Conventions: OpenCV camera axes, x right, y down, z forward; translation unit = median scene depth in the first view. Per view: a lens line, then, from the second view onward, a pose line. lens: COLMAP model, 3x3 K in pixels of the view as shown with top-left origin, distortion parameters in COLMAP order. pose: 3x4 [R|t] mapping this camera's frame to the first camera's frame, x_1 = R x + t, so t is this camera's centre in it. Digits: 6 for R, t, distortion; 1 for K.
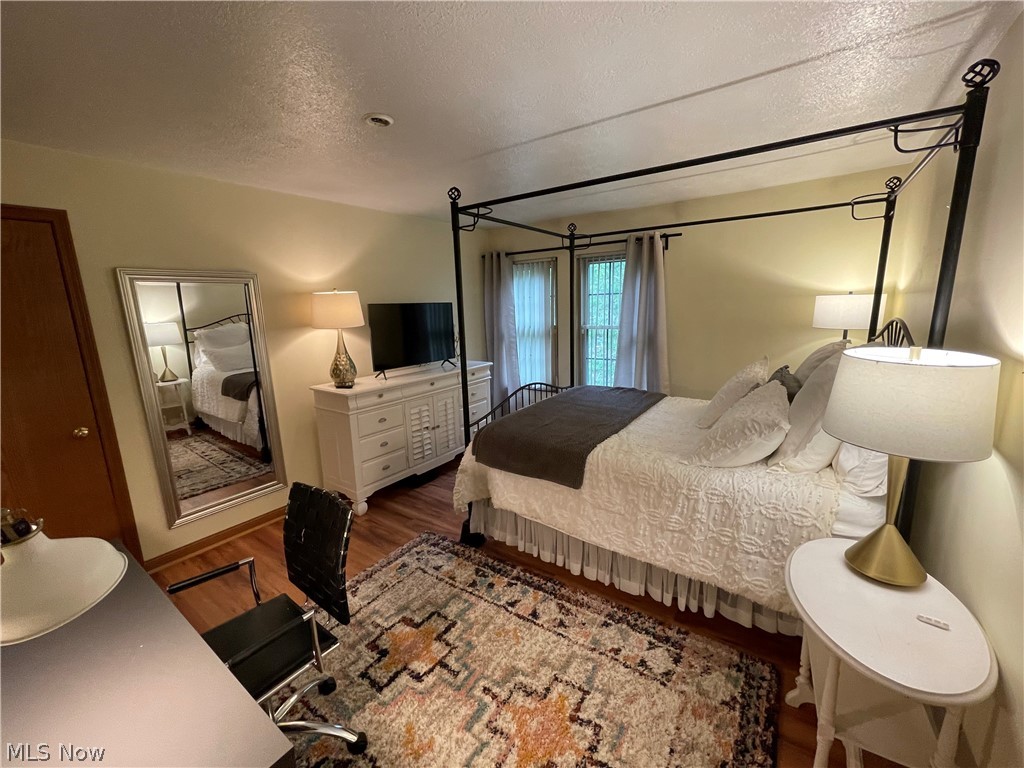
lens RADIAL K [[415.3, 0, 512.1], [0, 415.3, 385.0], [0, 0, 1]] dist [-0.004851, 0.001430]
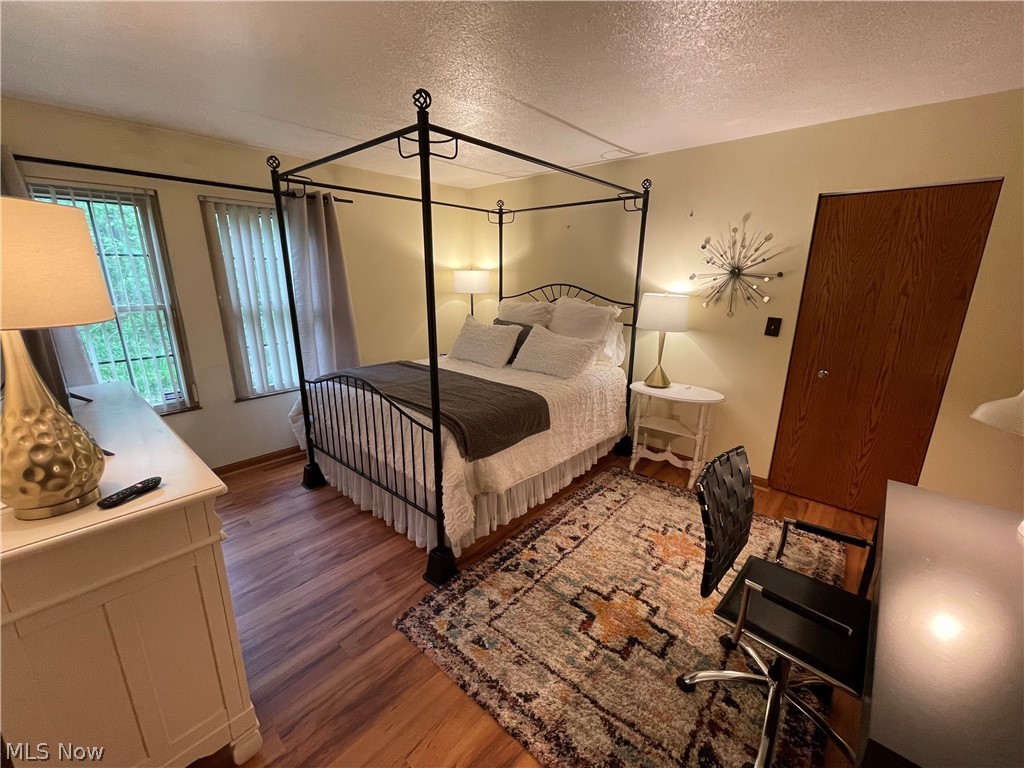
lens RADIAL K [[415.3, 0, 512.1], [0, 415.3, 385.0], [0, 0, 1]] dist [-0.004851, 0.001430]
pose [[0.113595, -0.230916, 0.966320, -1.002056], [0.183009, 0.960836, 0.208092, -0.139748], [-0.976526, 0.153207, 0.151406, 0.930326]]
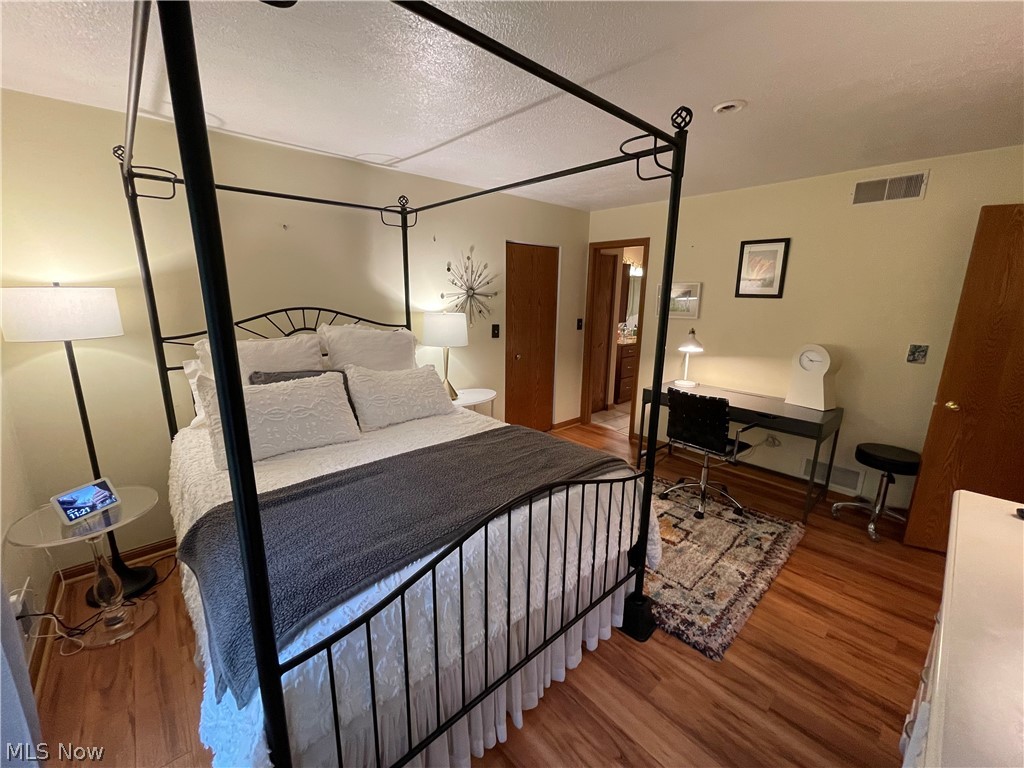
lens RADIAL K [[417.9, 0, 513.0], [0, 417.9, 383.6], [0, 0, 1]] dist [0.000813, 0.000091]
pose [[-0.976780, -0.029628, 0.212186, -0.039491], [0.057430, 0.917936, 0.392550, -0.399177], [-0.206403, 0.395621, -0.894920, 2.029097]]
